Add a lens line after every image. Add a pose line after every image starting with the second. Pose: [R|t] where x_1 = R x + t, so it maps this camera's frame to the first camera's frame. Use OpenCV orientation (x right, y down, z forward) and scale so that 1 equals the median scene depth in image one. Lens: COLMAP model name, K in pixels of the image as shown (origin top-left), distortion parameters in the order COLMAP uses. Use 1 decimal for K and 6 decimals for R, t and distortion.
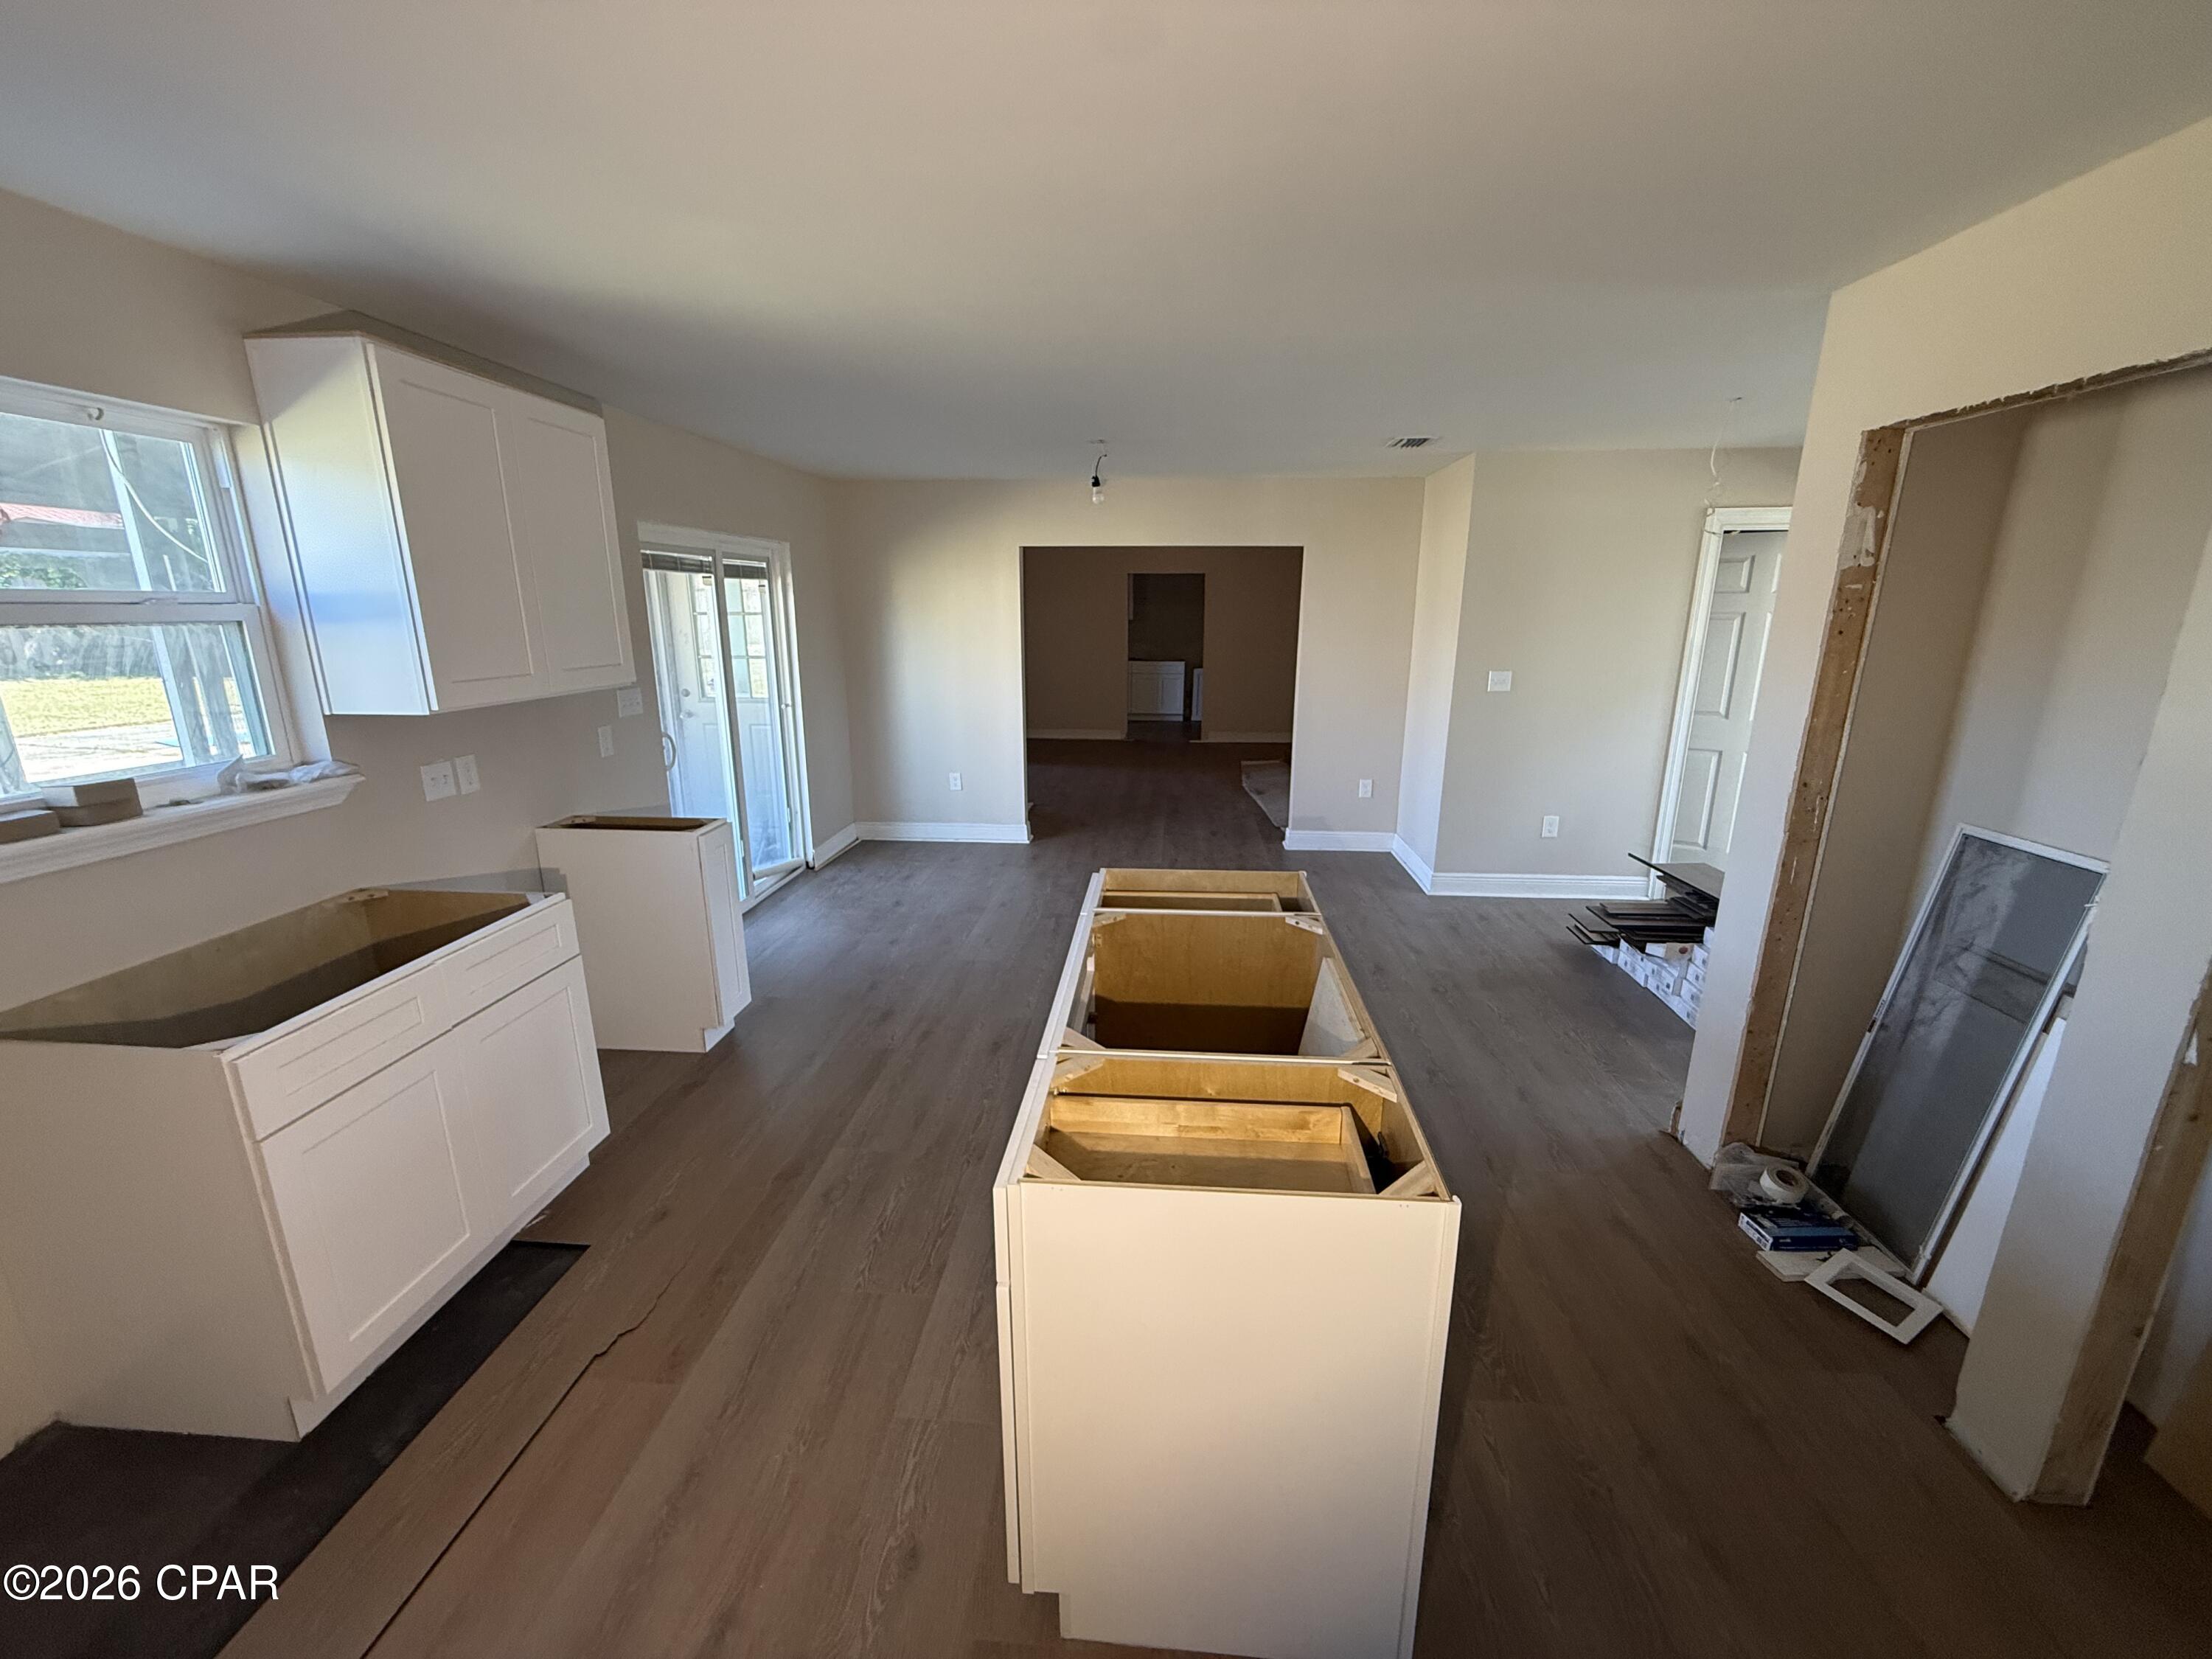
lens RADIAL K [[884.2, 0, 1111.8], [0, 884.2, 828.5], [0, 0, 1]] dist [-0.001256, 0.000386]
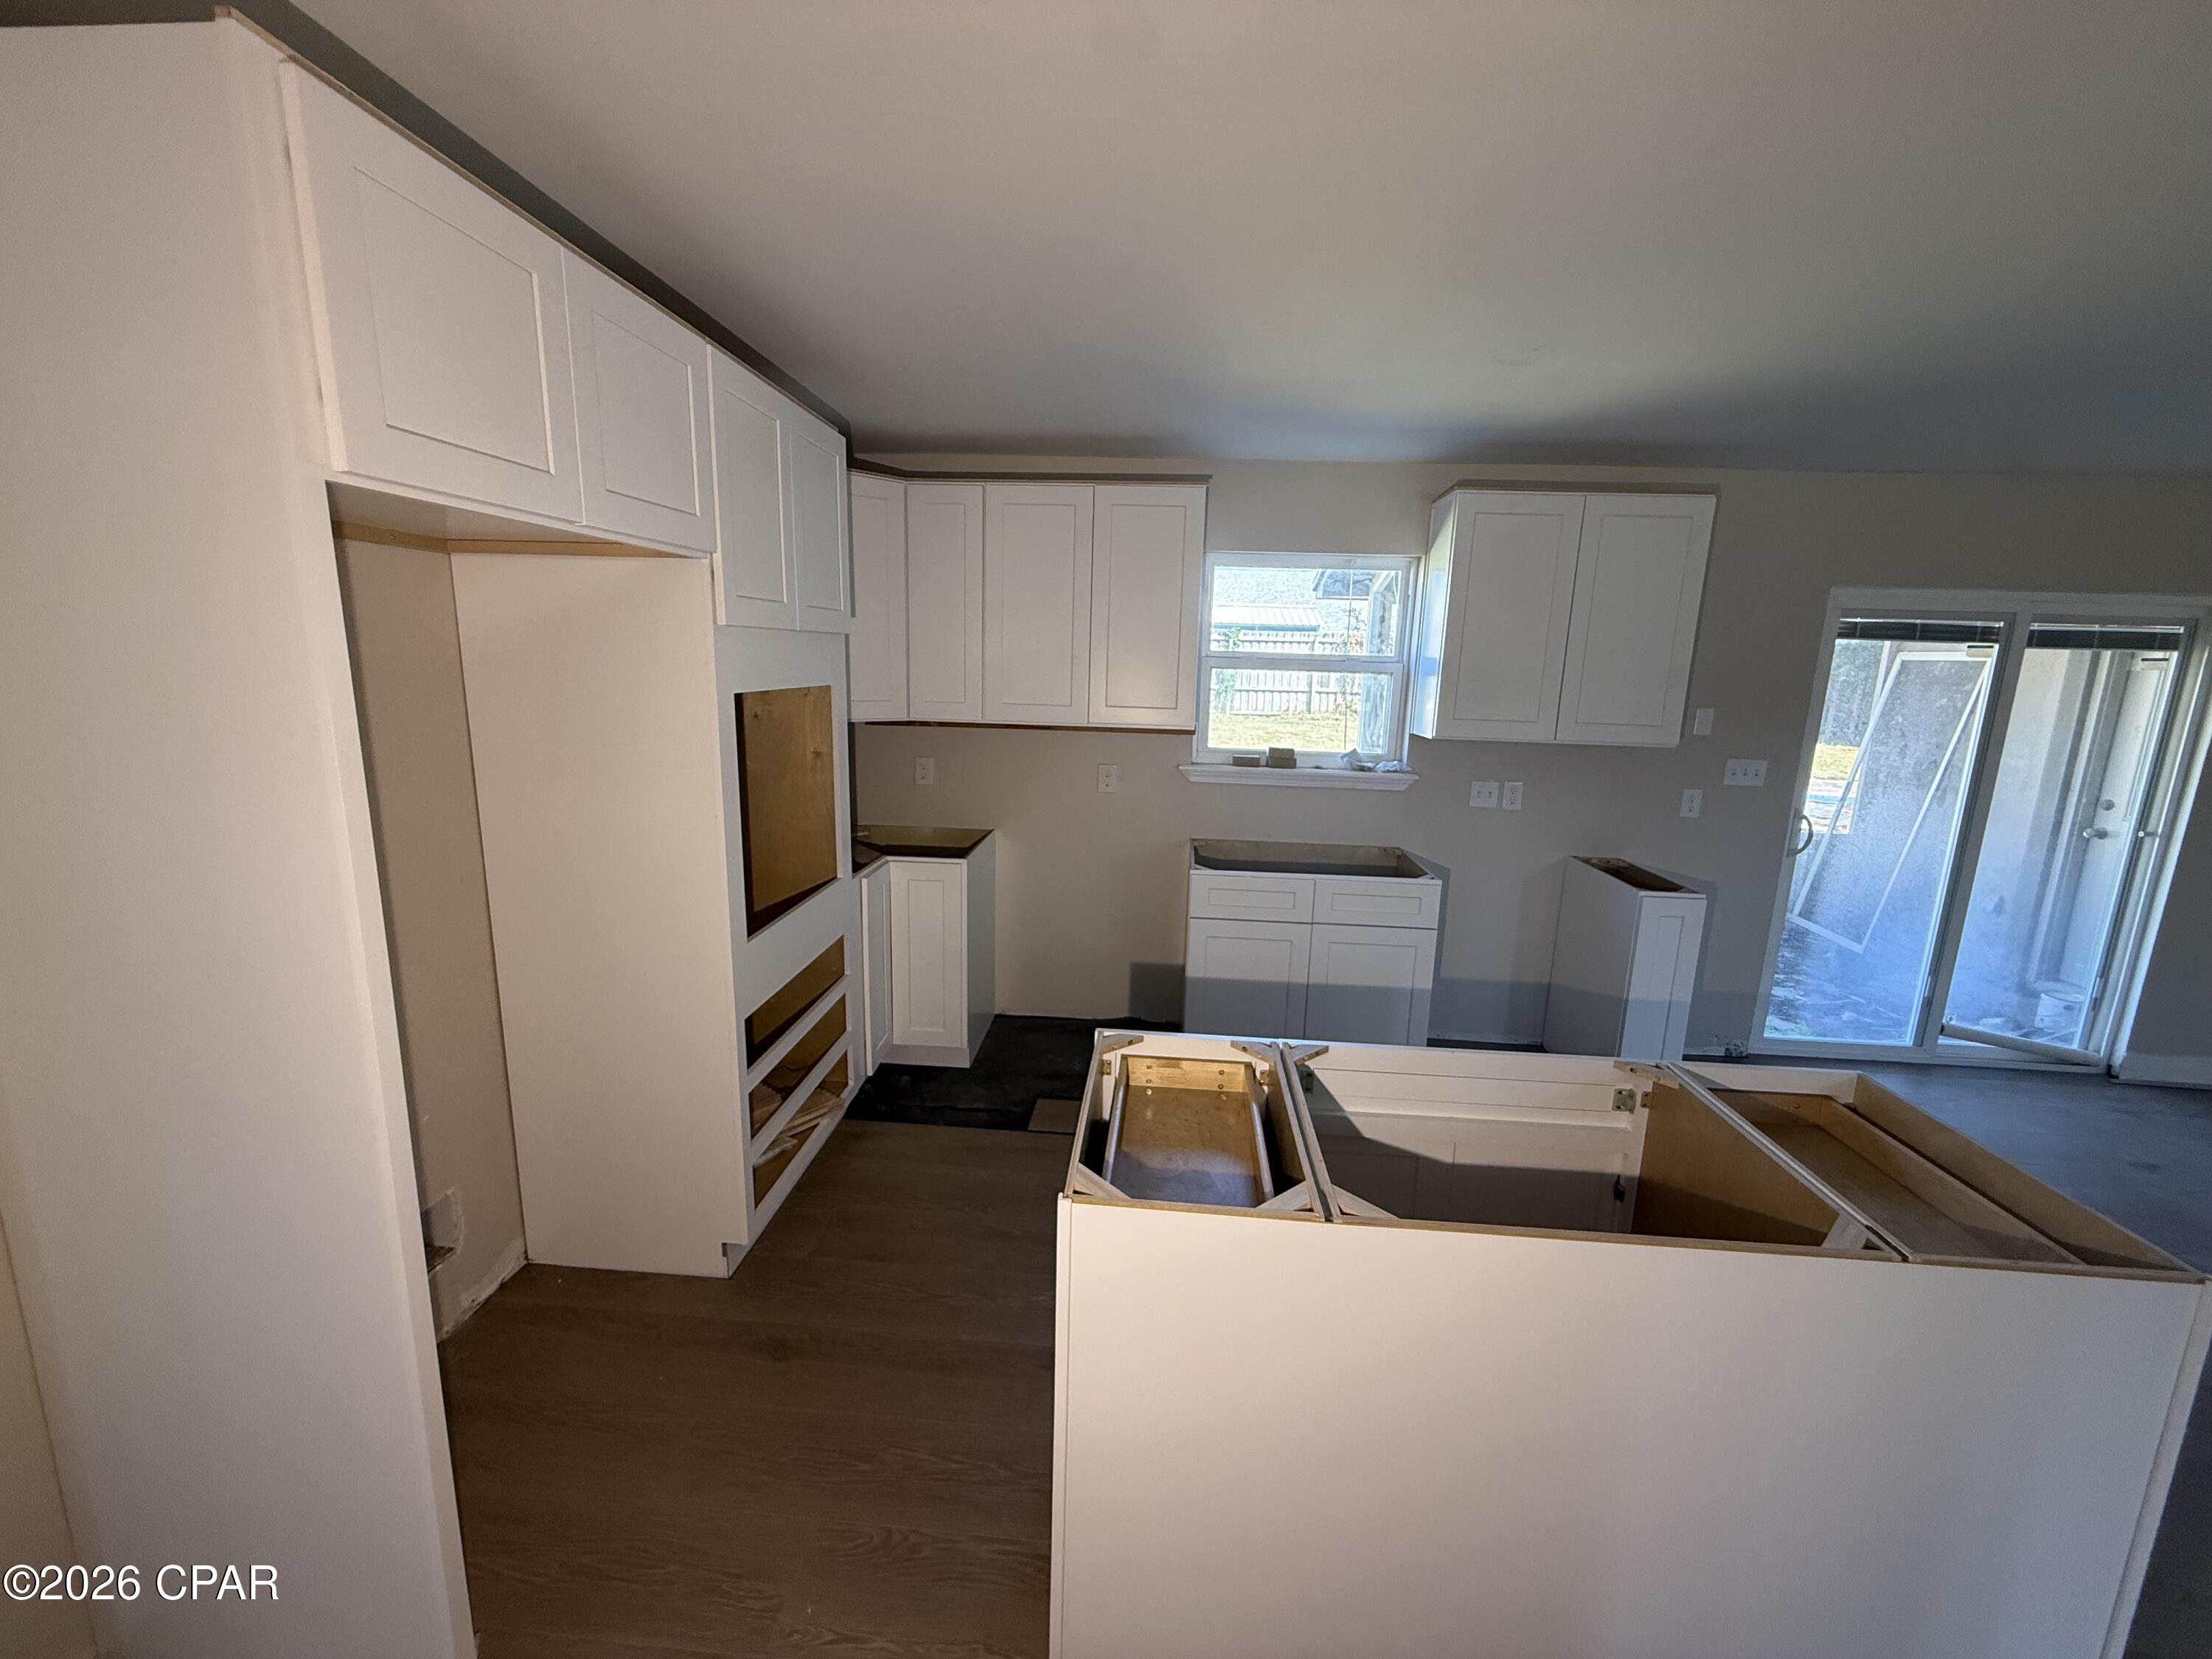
lens RADIAL K [[876.3, 0, 1107.8], [0, 876.3, 816.7], [0, 0, 1]] dist [0.000917, 0.000005]
pose [[0.002269, 0.170380, -0.985376, 0.404445], [-0.274791, 0.947551, 0.163207, -0.058638], [0.961501, 0.270402, 0.048969, 0.279954]]
